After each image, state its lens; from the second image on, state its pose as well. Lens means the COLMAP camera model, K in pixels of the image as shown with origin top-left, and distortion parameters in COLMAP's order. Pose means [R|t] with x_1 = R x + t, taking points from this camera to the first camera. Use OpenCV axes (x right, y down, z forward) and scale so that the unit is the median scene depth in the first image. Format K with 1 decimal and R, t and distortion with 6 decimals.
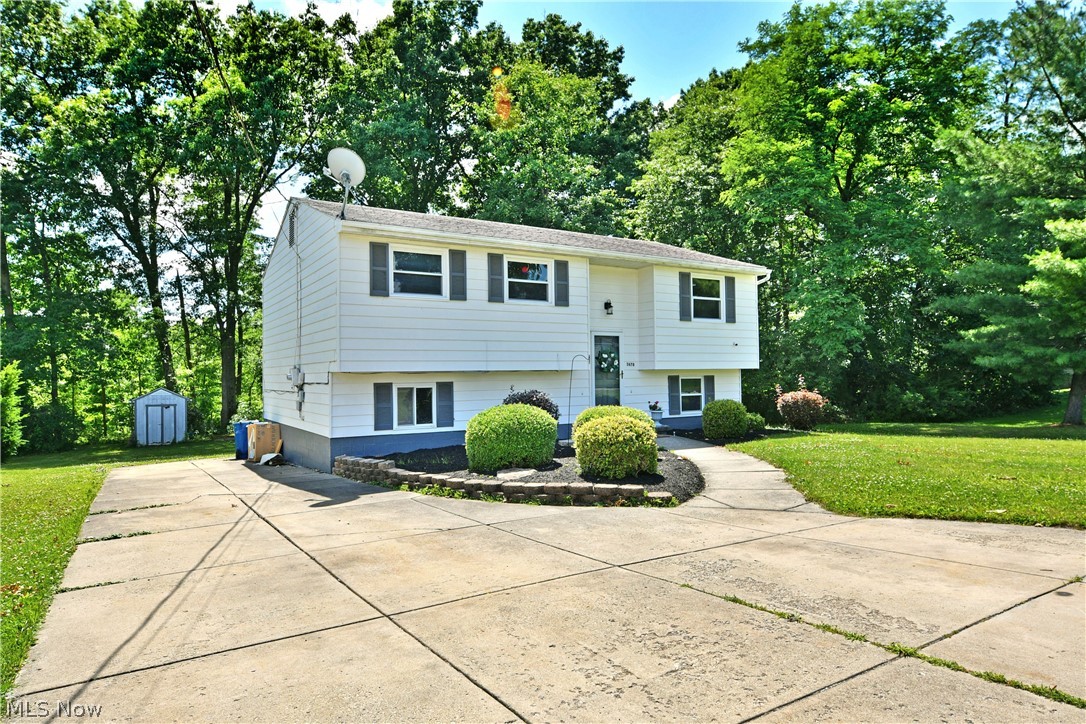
lens RADIAL K [[653.0, 0, 543.0], [0, 653.0, 362.0], [0, 0, 1]] dist [-0.017914, -0.000546]
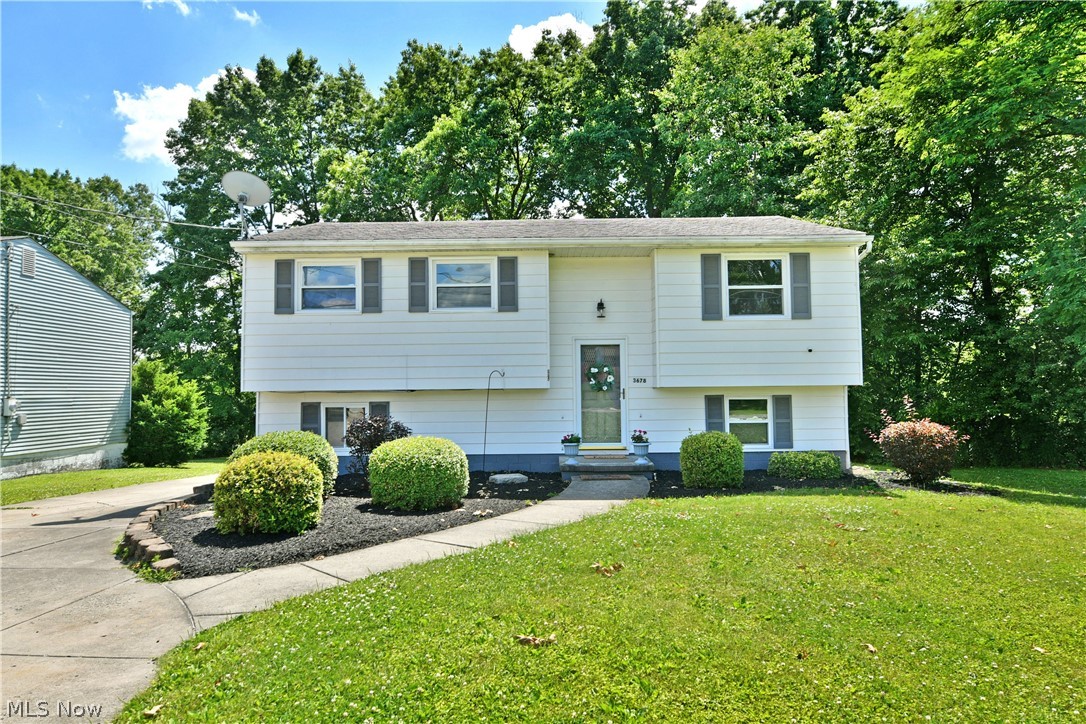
lens RADIAL K [[653.0, 0, 543.0], [0, 653.0, 362.0], [0, 0, 1]] dist [-0.017914, -0.000546]
pose [[0.845217, -0.021218, -0.534002, 0.461756], [0.010336, 0.999674, -0.023361, -0.001335], [0.534323, 0.014226, 0.845160, 0.294948]]
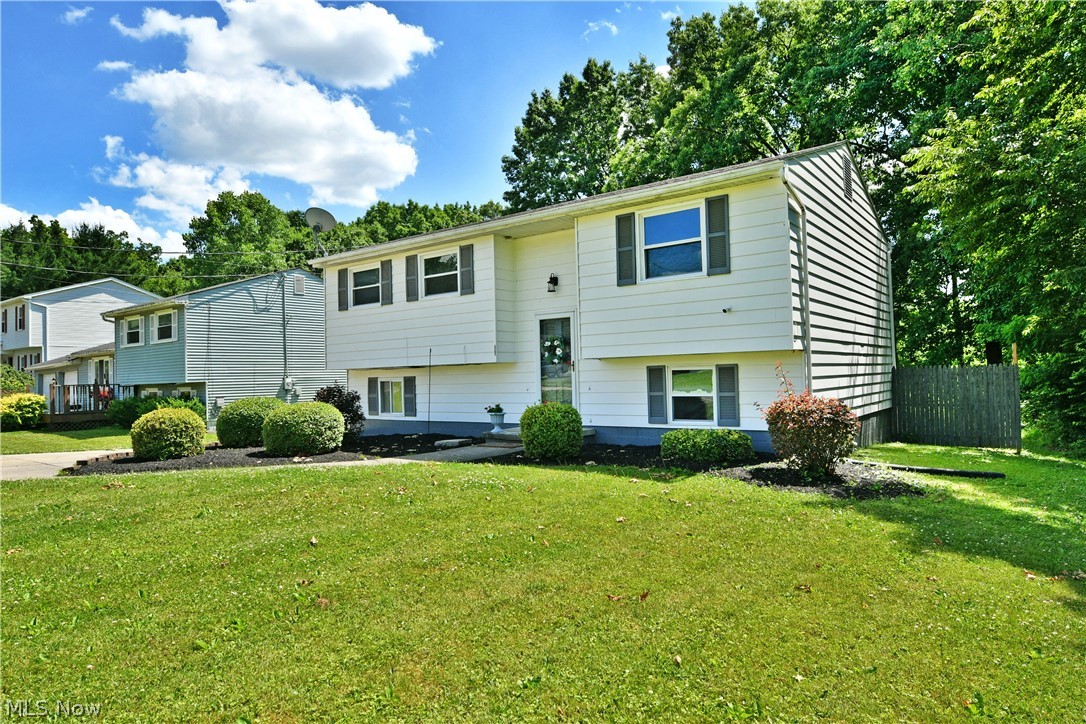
lens RADIAL K [[653.0, 0, 543.0], [0, 653.0, 362.0], [0, 0, 1]] dist [-0.017914, -0.000546]
pose [[0.363927, -0.019567, -0.931222, 0.844490], [0.036502, 0.999311, -0.006733, 0.018465], [0.930712, -0.031541, 0.364391, 0.691531]]
